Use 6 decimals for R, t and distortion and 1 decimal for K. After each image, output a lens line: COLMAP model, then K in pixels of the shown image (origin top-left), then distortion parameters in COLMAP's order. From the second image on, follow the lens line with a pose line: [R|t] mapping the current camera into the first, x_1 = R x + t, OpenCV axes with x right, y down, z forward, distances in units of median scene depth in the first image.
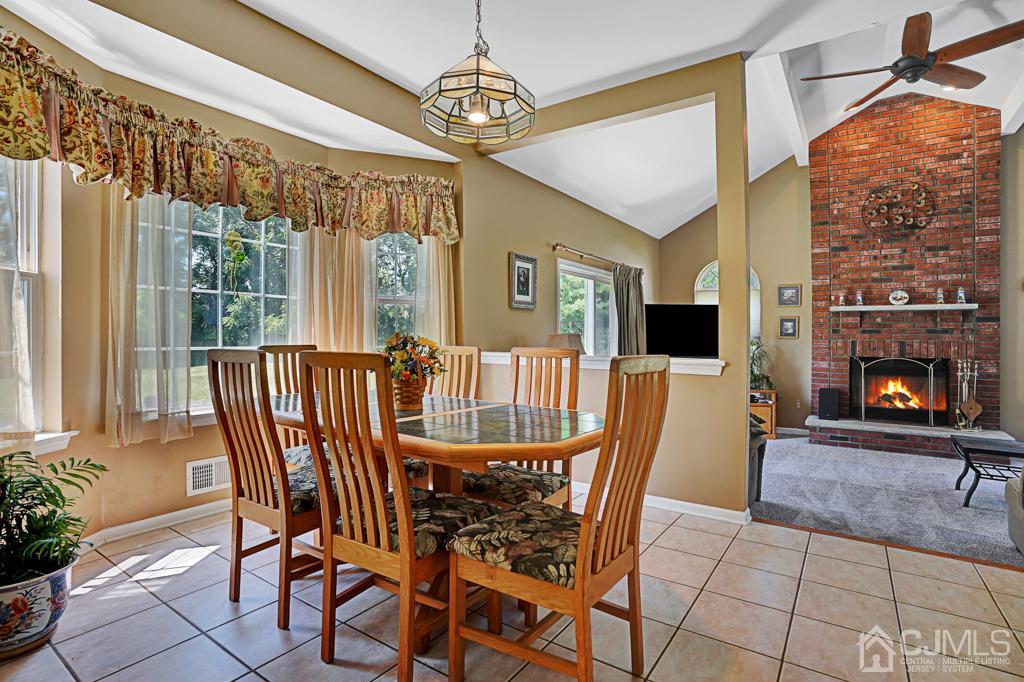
lens RADIAL K [[498.2, 0, 513.0], [0, 498.2, 324.7], [0, 0, 1]] dist [-0.040793, 0.016303]
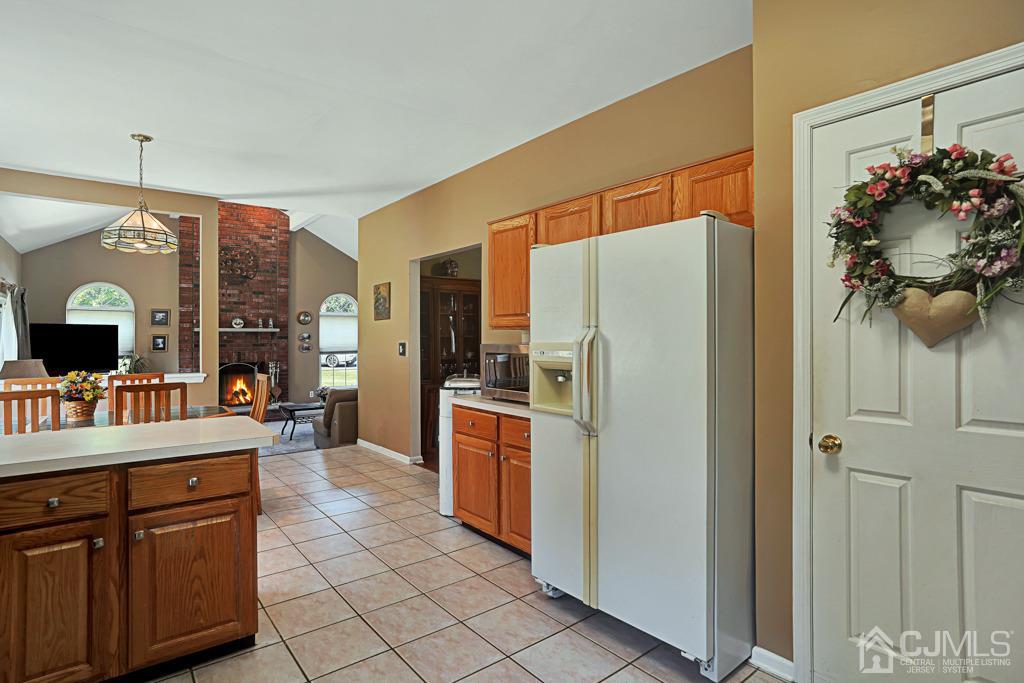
lens RADIAL K [[523.8, 0, 511.5], [0, 523.8, 347.5], [0, 0, 1]] dist [-0.013918, 0.001998]
pose [[0.281901, -0.027428, 0.959051, -0.514687], [-0.019378, 0.999225, 0.034273, -0.050979], [-0.959248, -0.028246, 0.281151, -0.264923]]
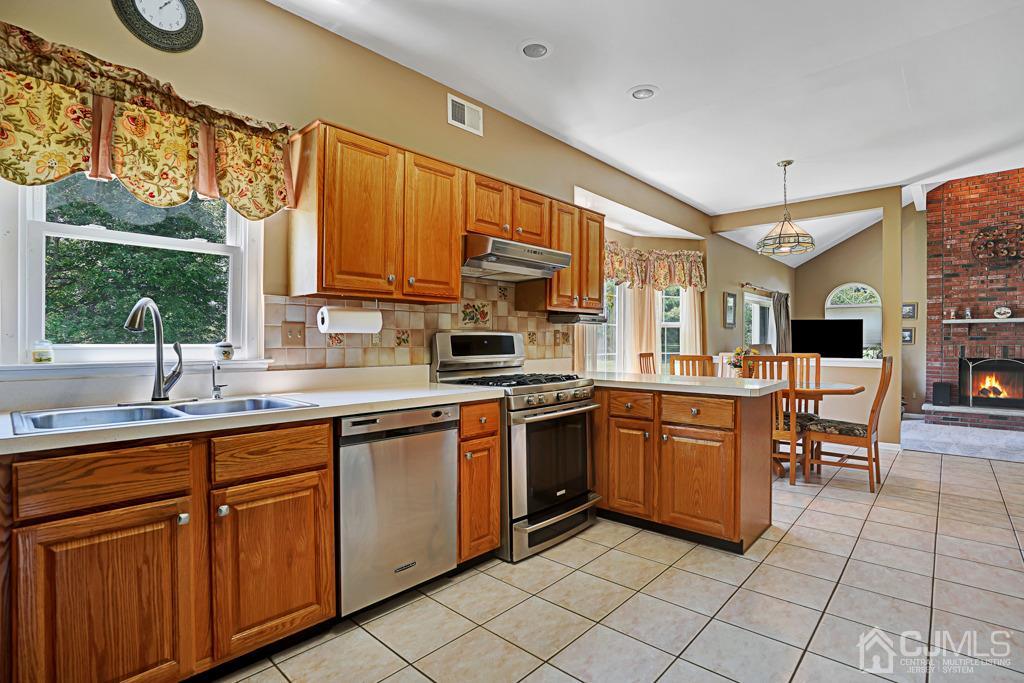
lens RADIAL K [[498.2, 0, 500.5], [0, 498.2, 345.1], [0, 0, 1]] dist [-0.040793, 0.016303]
pose [[0.991516, -0.011129, -0.129507, -0.368650], [0.014987, 0.999471, 0.028860, -0.025592], [0.129117, -0.030556, 0.991158, -0.455814]]
